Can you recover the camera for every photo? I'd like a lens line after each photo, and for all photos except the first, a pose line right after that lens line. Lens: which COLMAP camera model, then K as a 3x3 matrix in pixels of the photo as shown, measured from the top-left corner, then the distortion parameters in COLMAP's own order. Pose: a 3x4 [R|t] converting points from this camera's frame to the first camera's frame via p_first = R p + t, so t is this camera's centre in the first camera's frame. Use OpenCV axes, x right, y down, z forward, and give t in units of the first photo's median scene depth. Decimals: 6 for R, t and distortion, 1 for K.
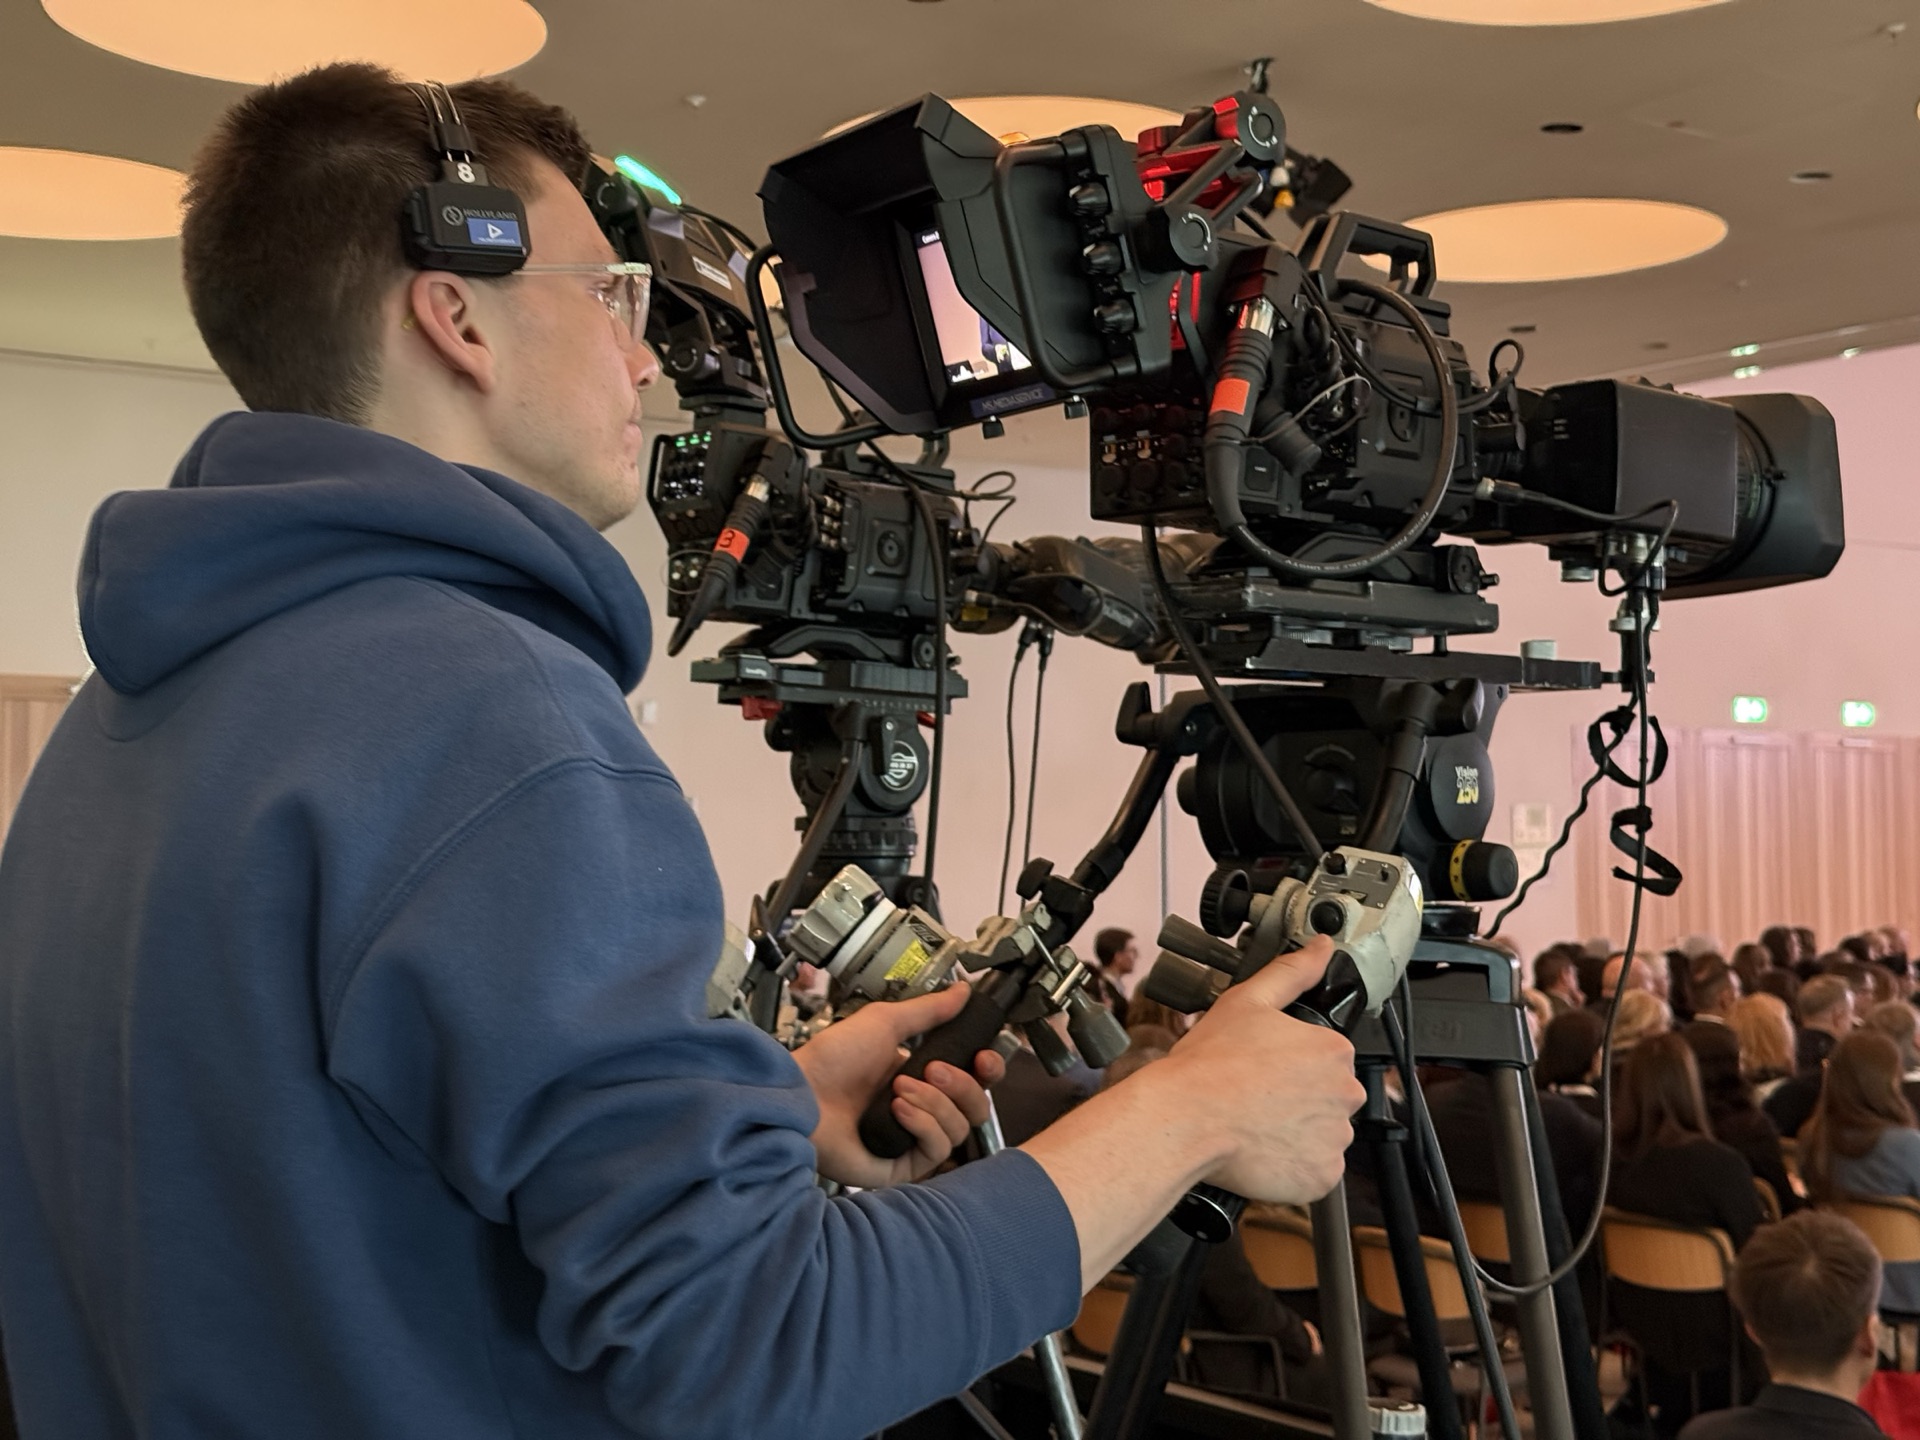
lens RADIAL K [[2689.5, 0, 959.6], [0, 2689.5, 721.0], [0, 0, 1]] dist [0.006548, 0.000000]
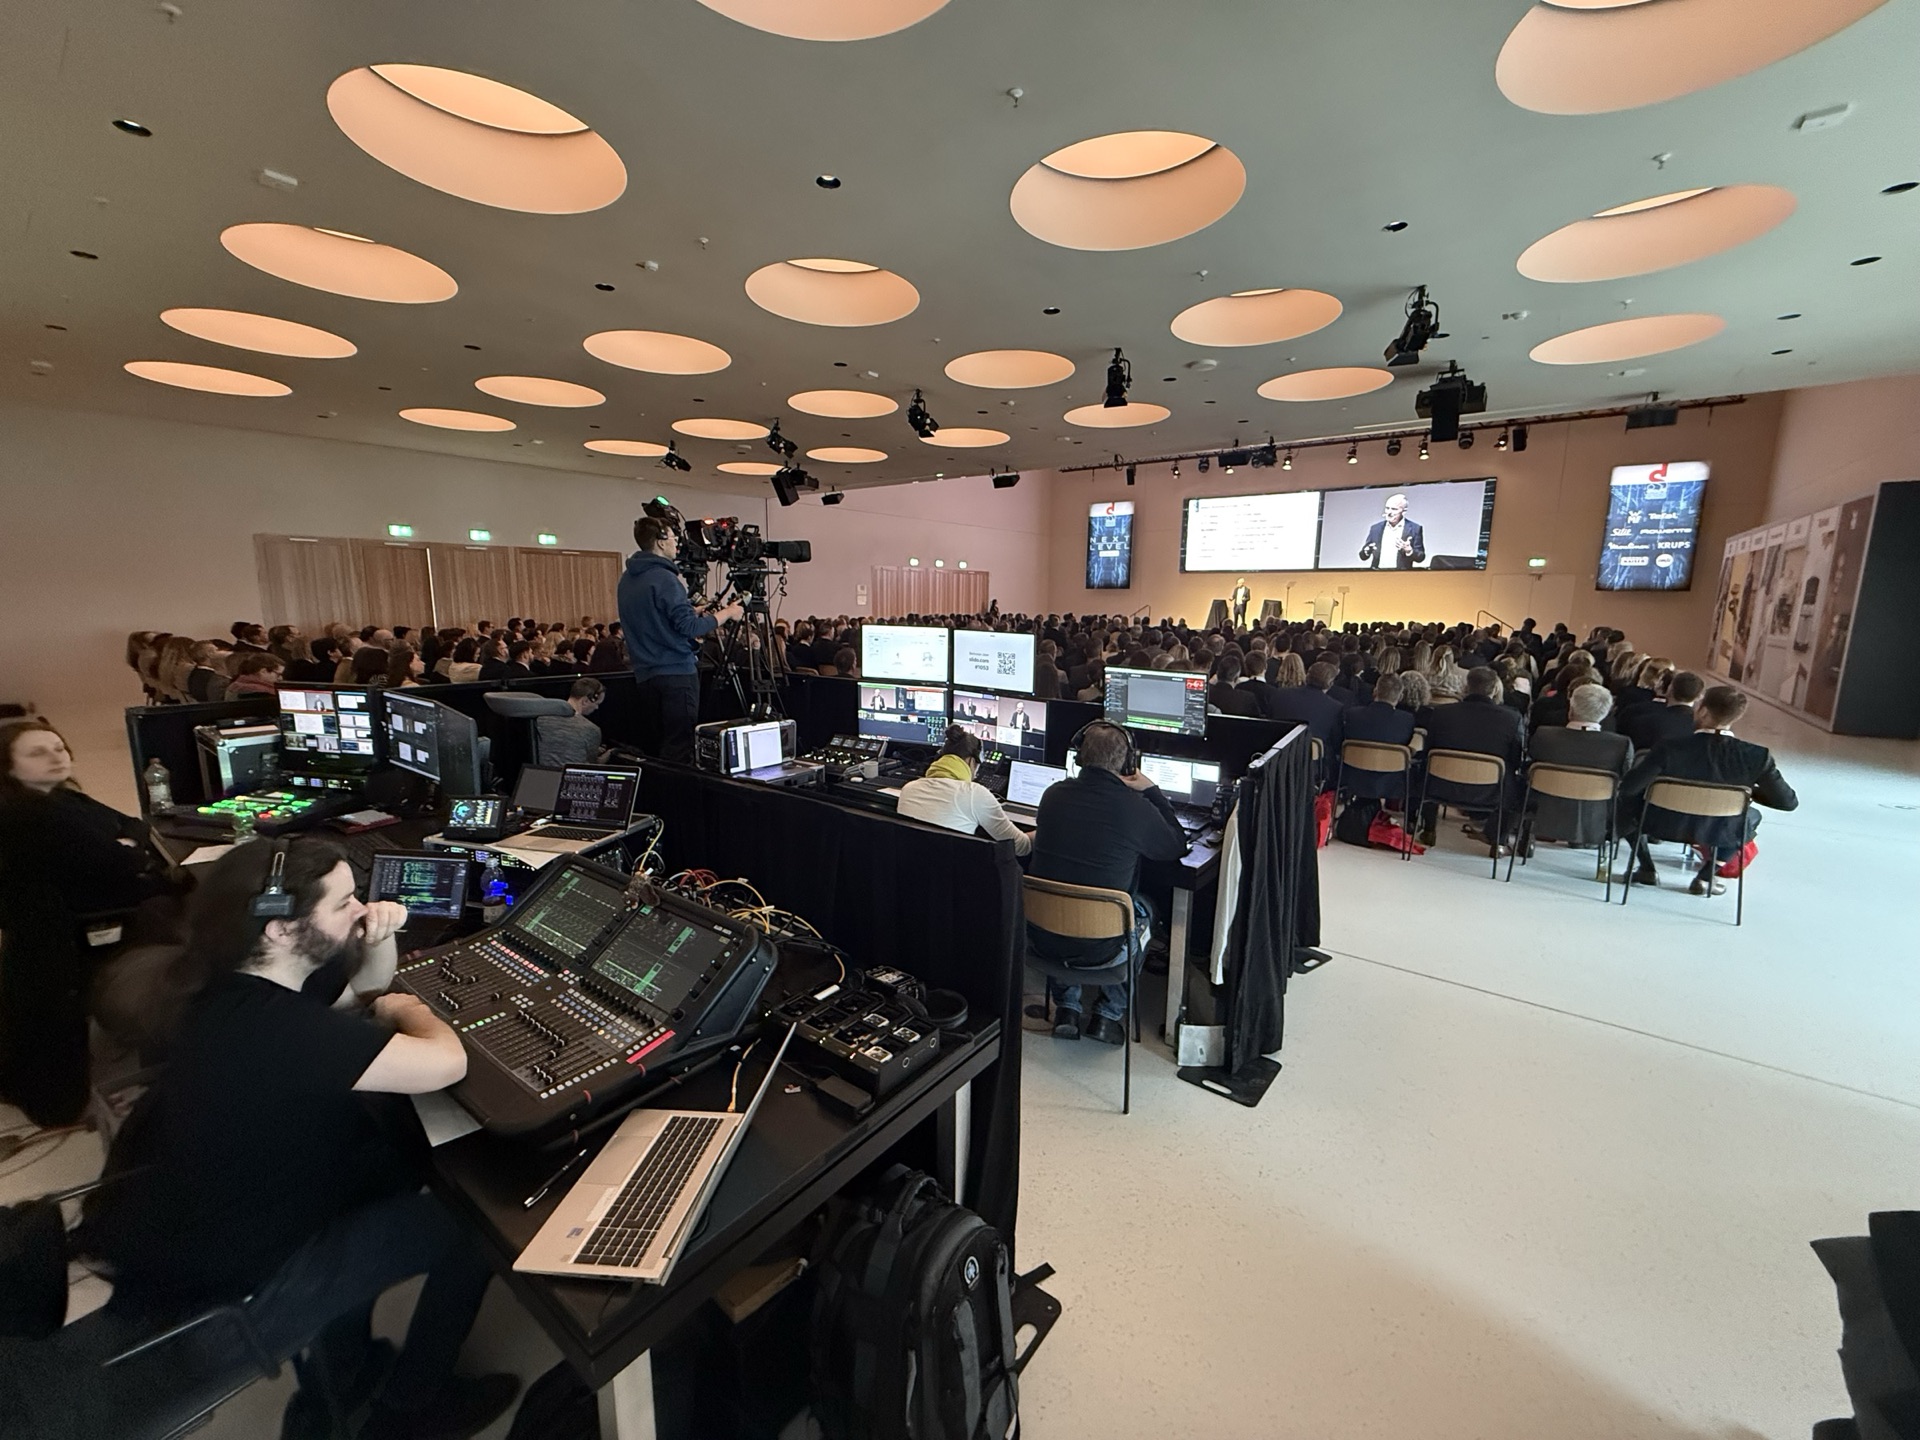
lens RADIAL K [[765.2, 0, 951.3], [0, 765.2, 723.2], [0, 0, 1]] dist [0.012876, 0.001113]
pose [[0.958673, -0.033832, 0.282492, 0.038673], [-0.026807, 0.977746, 0.208072, -0.074308], [-0.283245, -0.207045, 0.936432, -1.737222]]
